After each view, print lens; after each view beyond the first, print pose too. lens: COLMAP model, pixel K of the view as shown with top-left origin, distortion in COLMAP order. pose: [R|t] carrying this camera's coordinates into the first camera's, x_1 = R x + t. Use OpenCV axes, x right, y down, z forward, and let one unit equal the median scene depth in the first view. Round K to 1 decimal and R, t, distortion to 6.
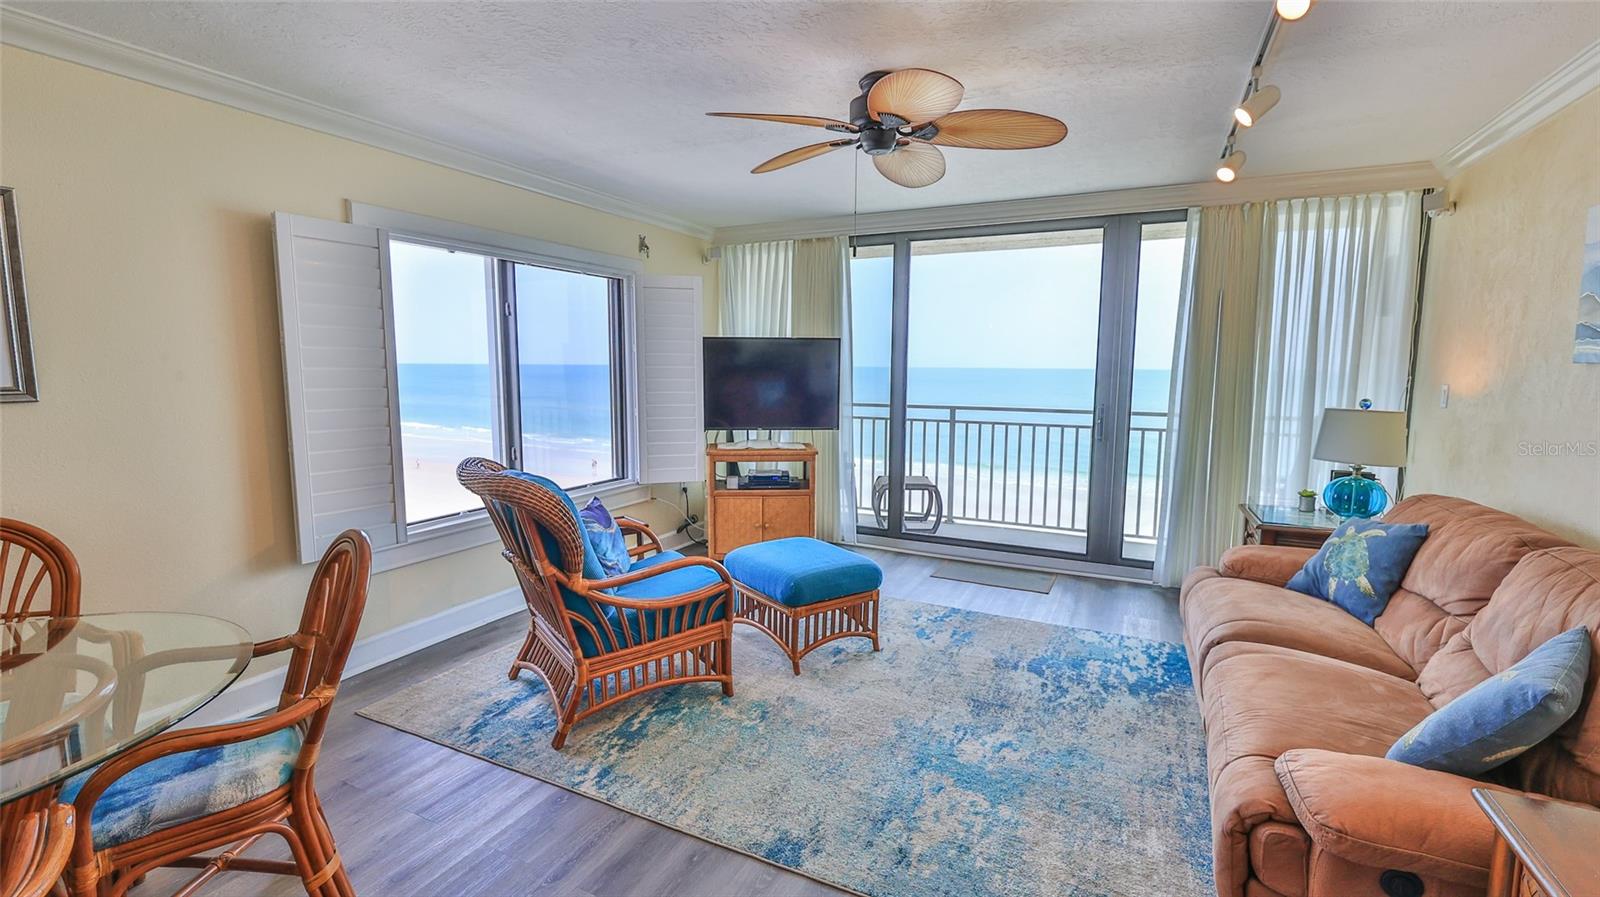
lens RADIAL K [[725.3, 0, 774.3], [0, 725.3, 465.9], [0, 0, 1]] dist [0.000454, 0.000159]
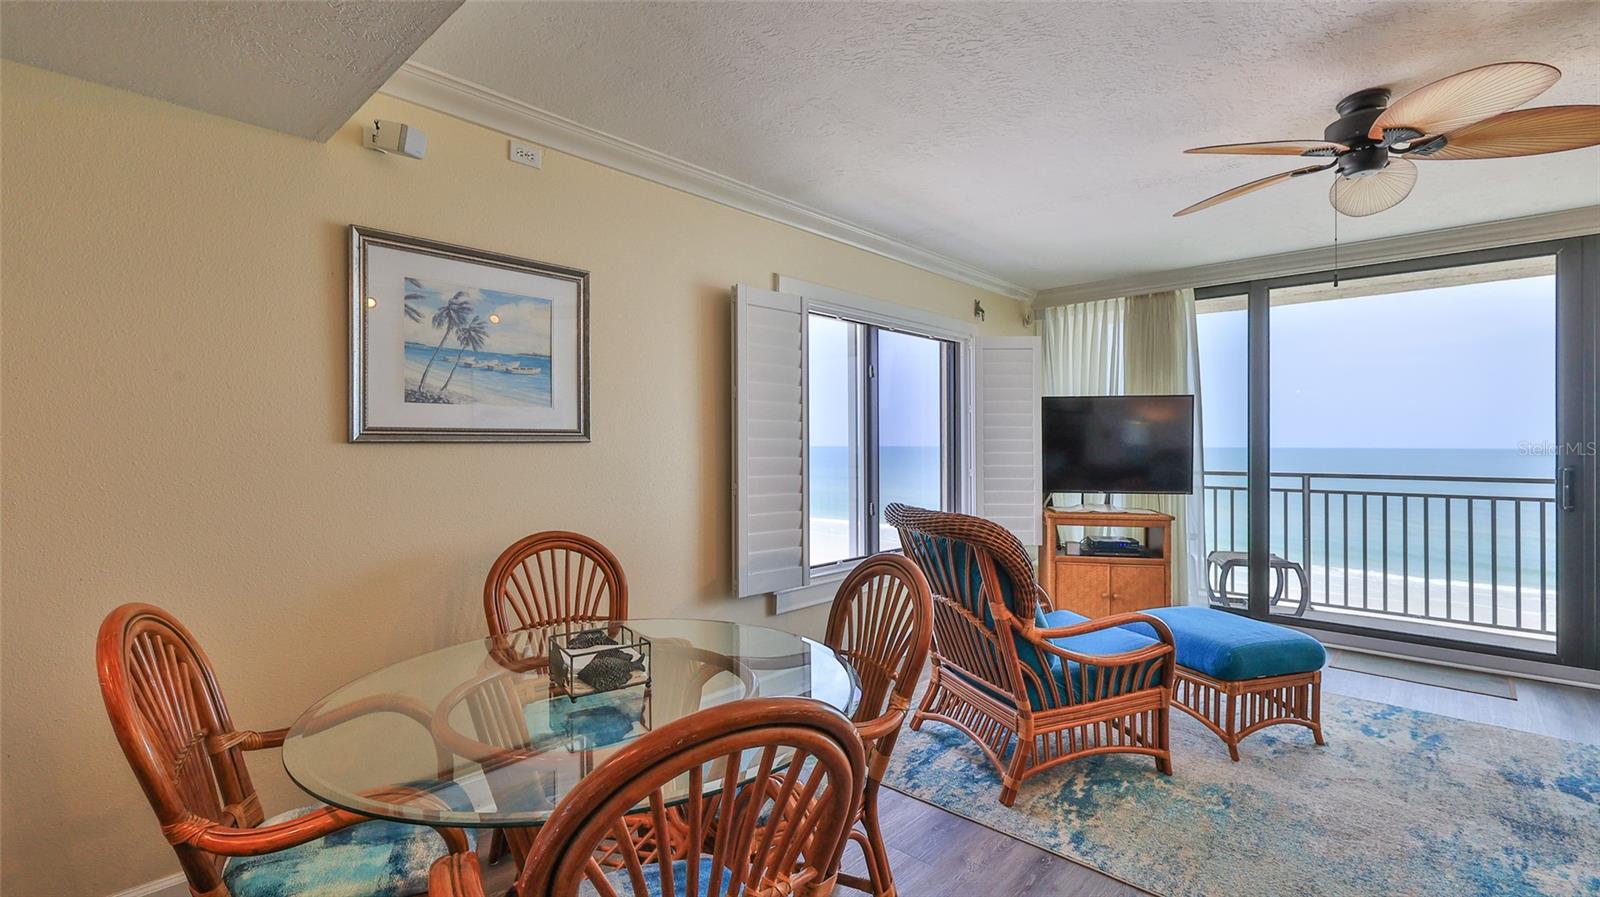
lens RADIAL K [[728.9, 0, 779.5], [0, 728.9, 459.3], [0, 0, 1]] dist [0.002027, 0.000292]
pose [[0.957646, -0.001059, -0.287945, -0.261976], [-0.032453, 0.993225, -0.111584, 0.046219], [0.286112, 0.116203, 0.951124, -0.041346]]
